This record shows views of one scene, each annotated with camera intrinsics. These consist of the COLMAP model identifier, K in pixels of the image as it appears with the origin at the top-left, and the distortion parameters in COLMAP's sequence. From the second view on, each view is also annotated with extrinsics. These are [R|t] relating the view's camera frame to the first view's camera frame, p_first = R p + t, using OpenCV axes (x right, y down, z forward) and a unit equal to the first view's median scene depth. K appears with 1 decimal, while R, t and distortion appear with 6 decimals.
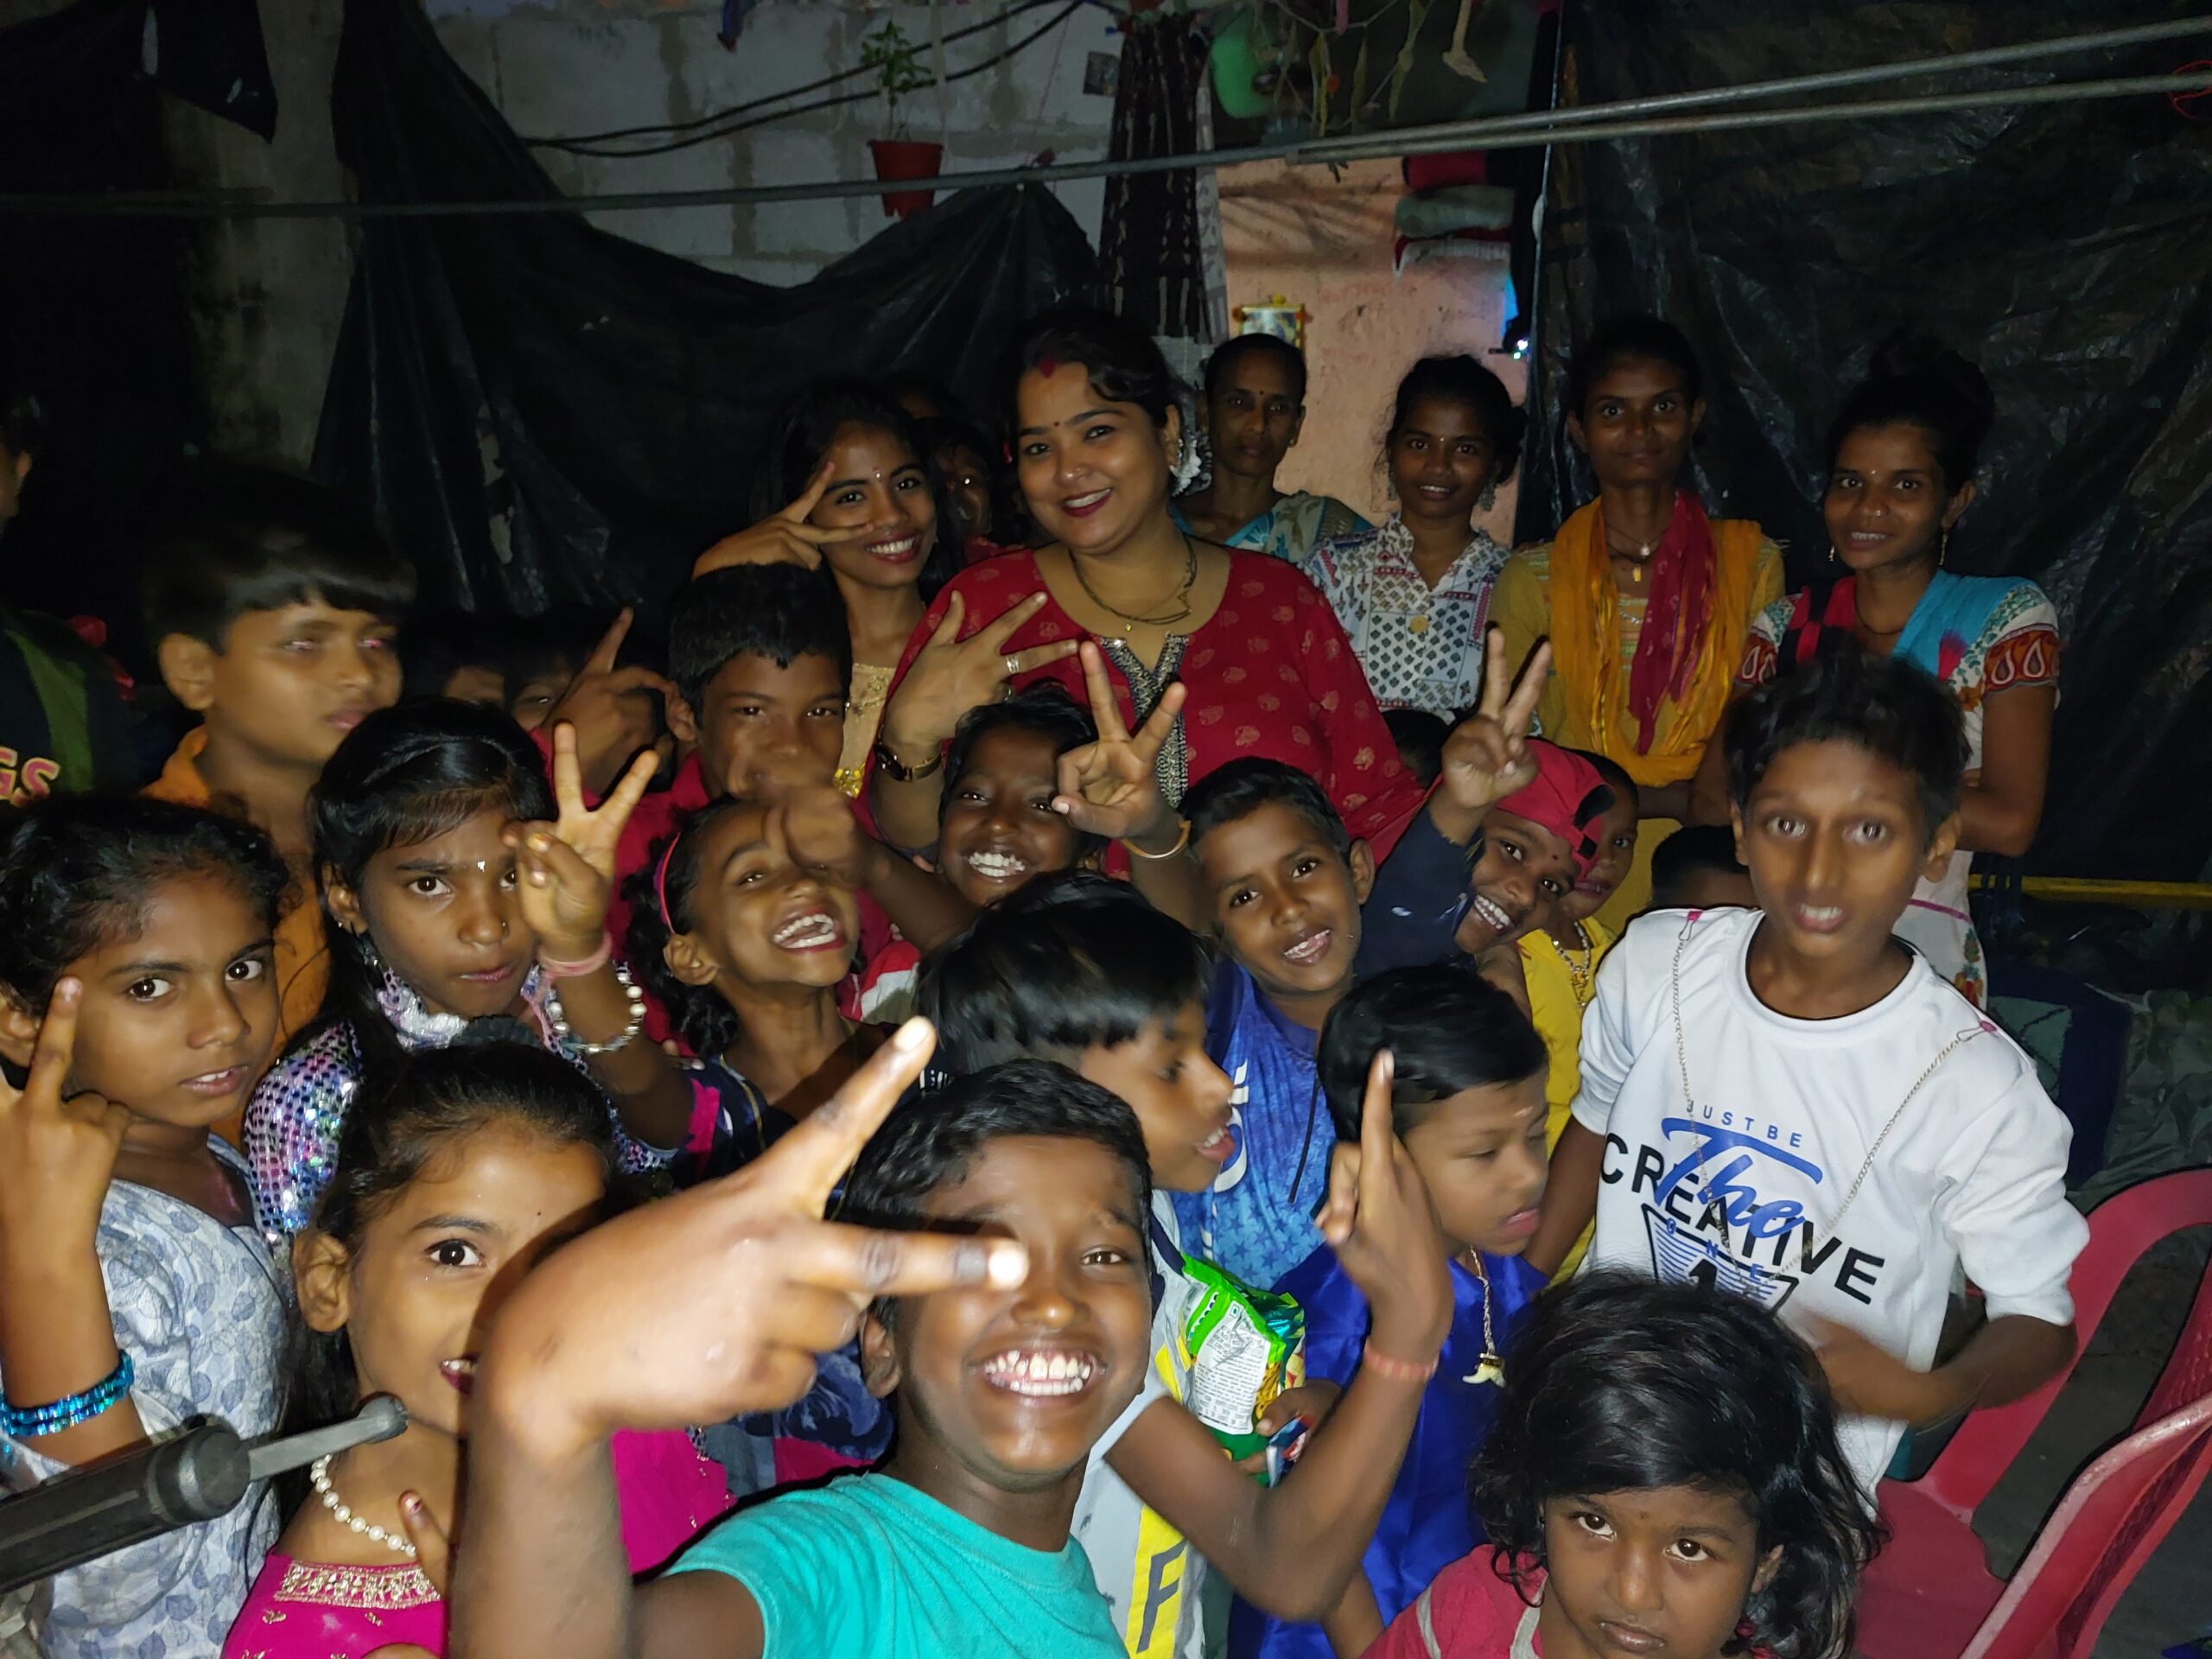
lens RADIAL K [[1713.1, 0, 1133.4], [0, 1713.1, 817.9], [0, 0, 1]] dist [0.030793, -0.001022]
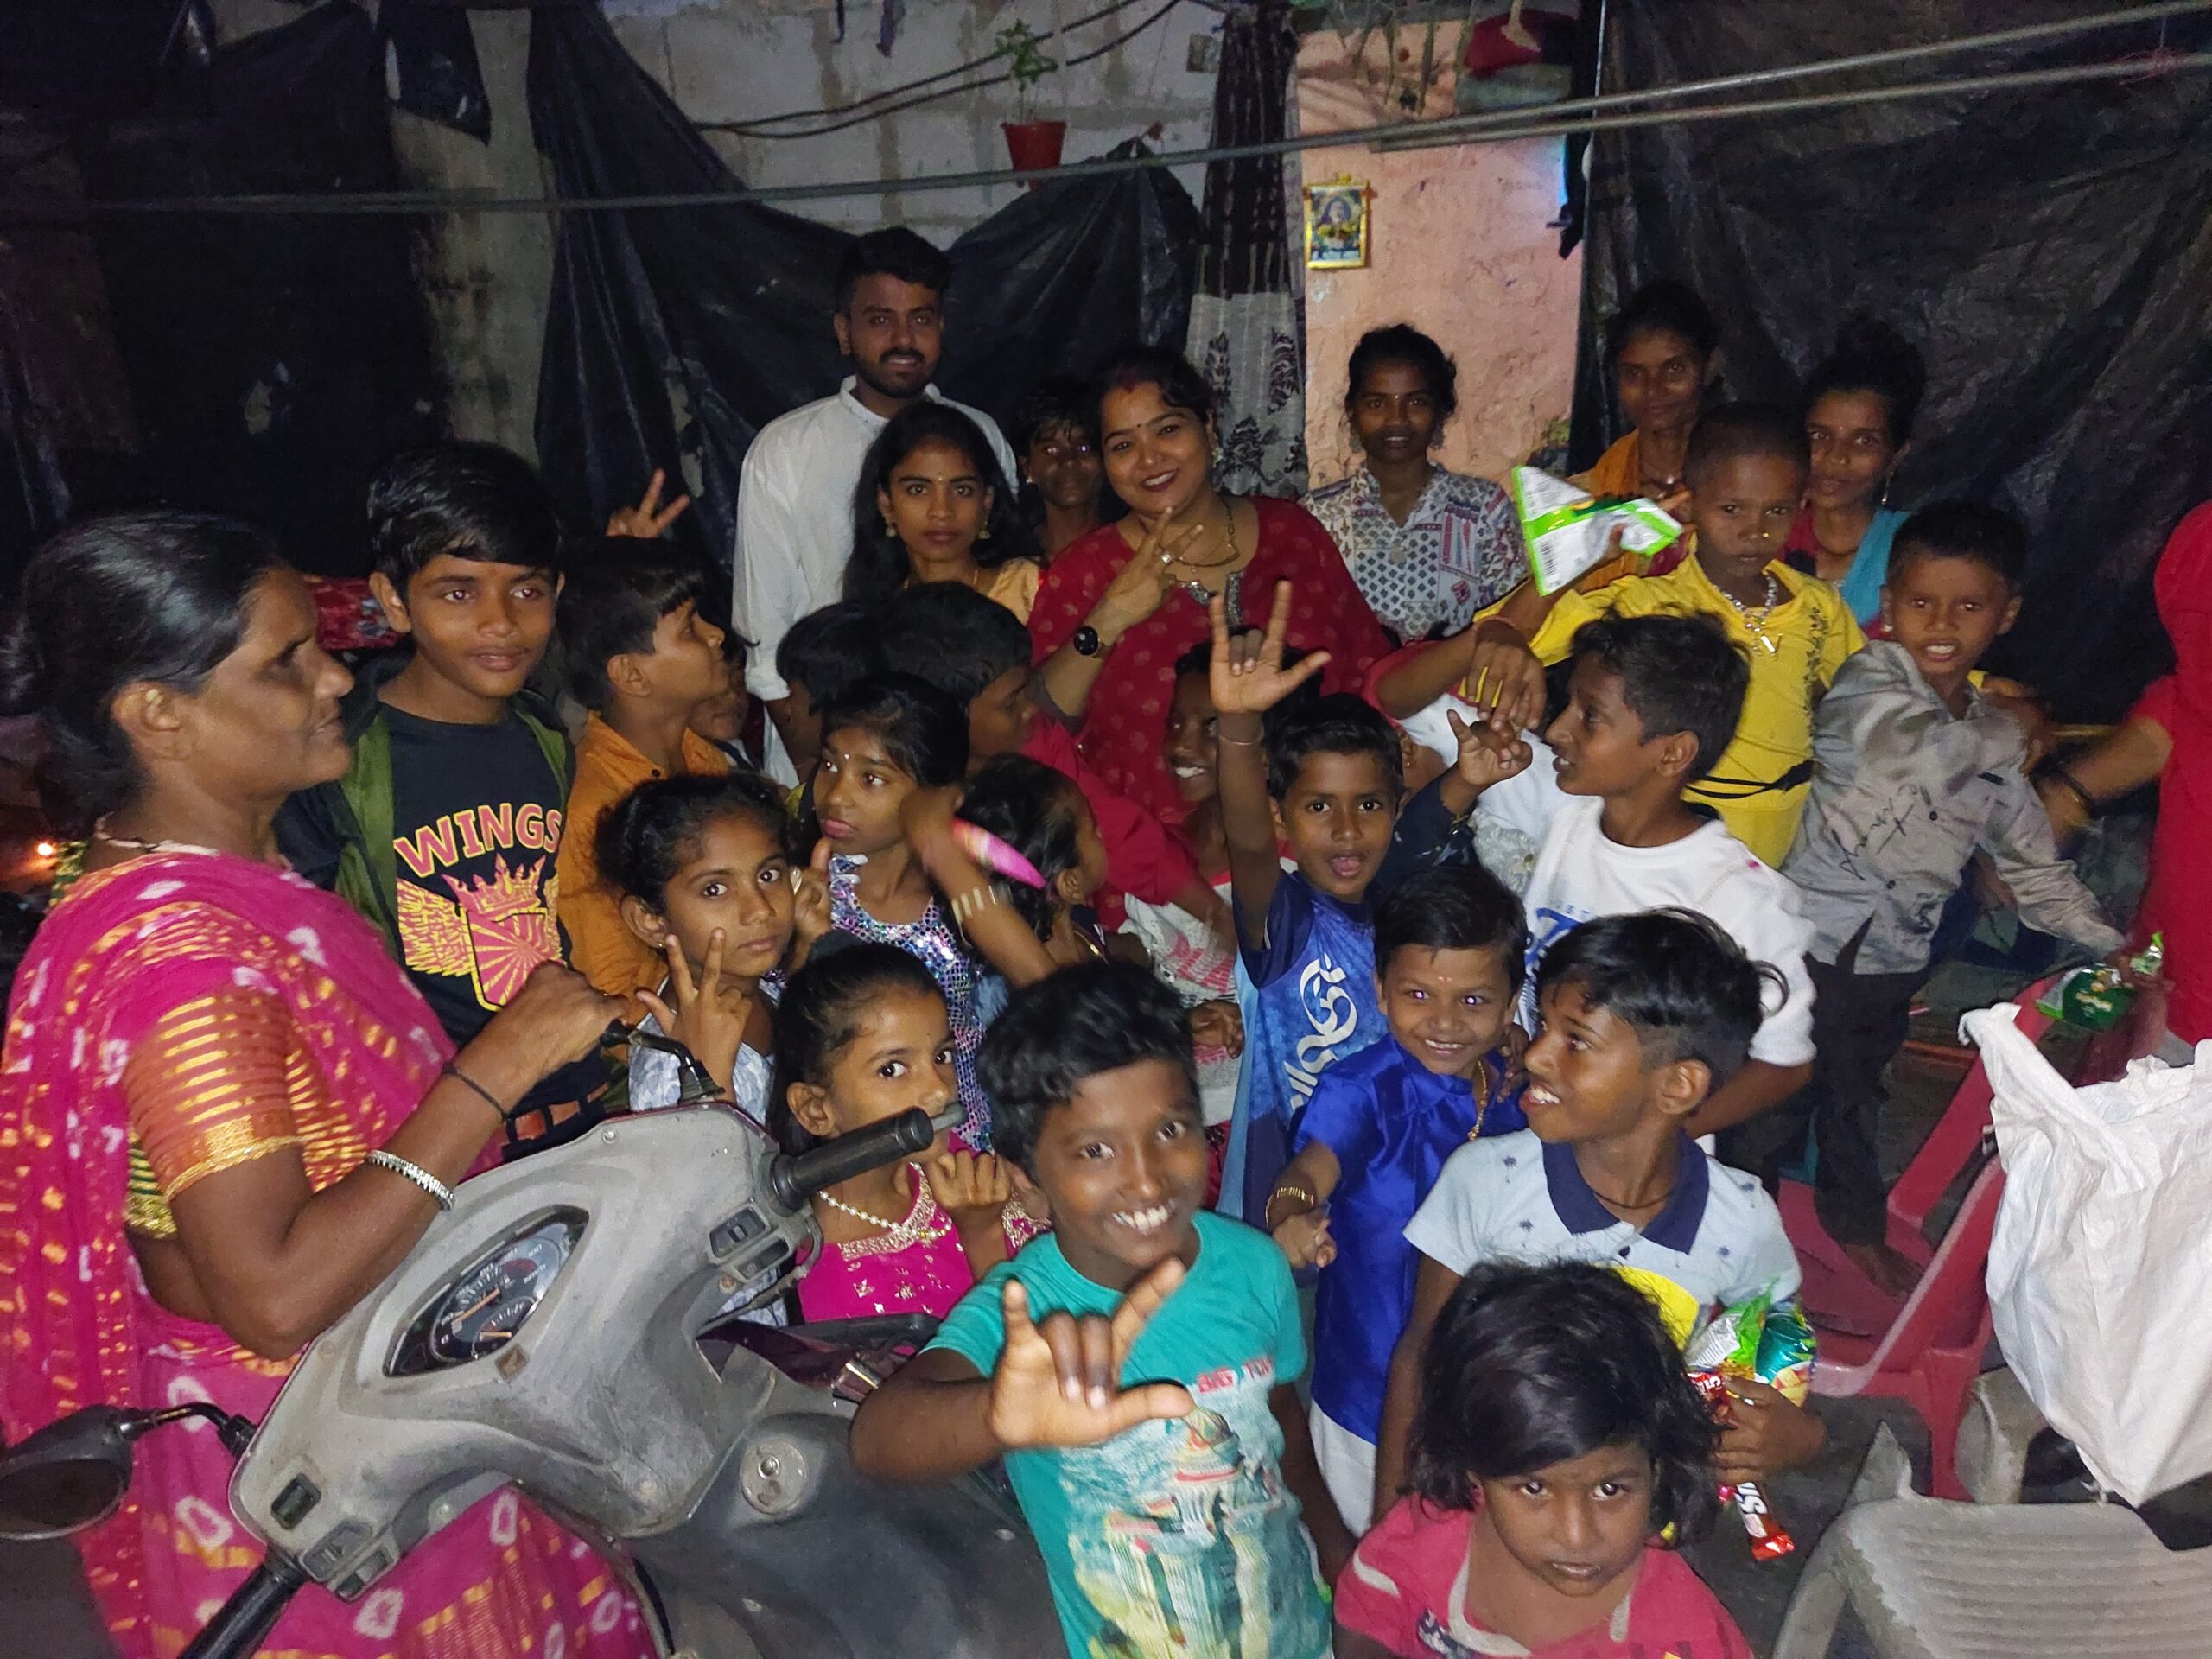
lens RADIAL K [[1673.0, 0, 1106.0], [0, 1673.0, 829.5], [0, 0, 1]] dist [0.059892, -0.003286]
pose [[0.997537, -0.038569, -0.058580, -0.034326], [0.044519, 0.993589, 0.103916, -0.033718], [0.054196, -0.106268, 0.992859, -0.175557]]
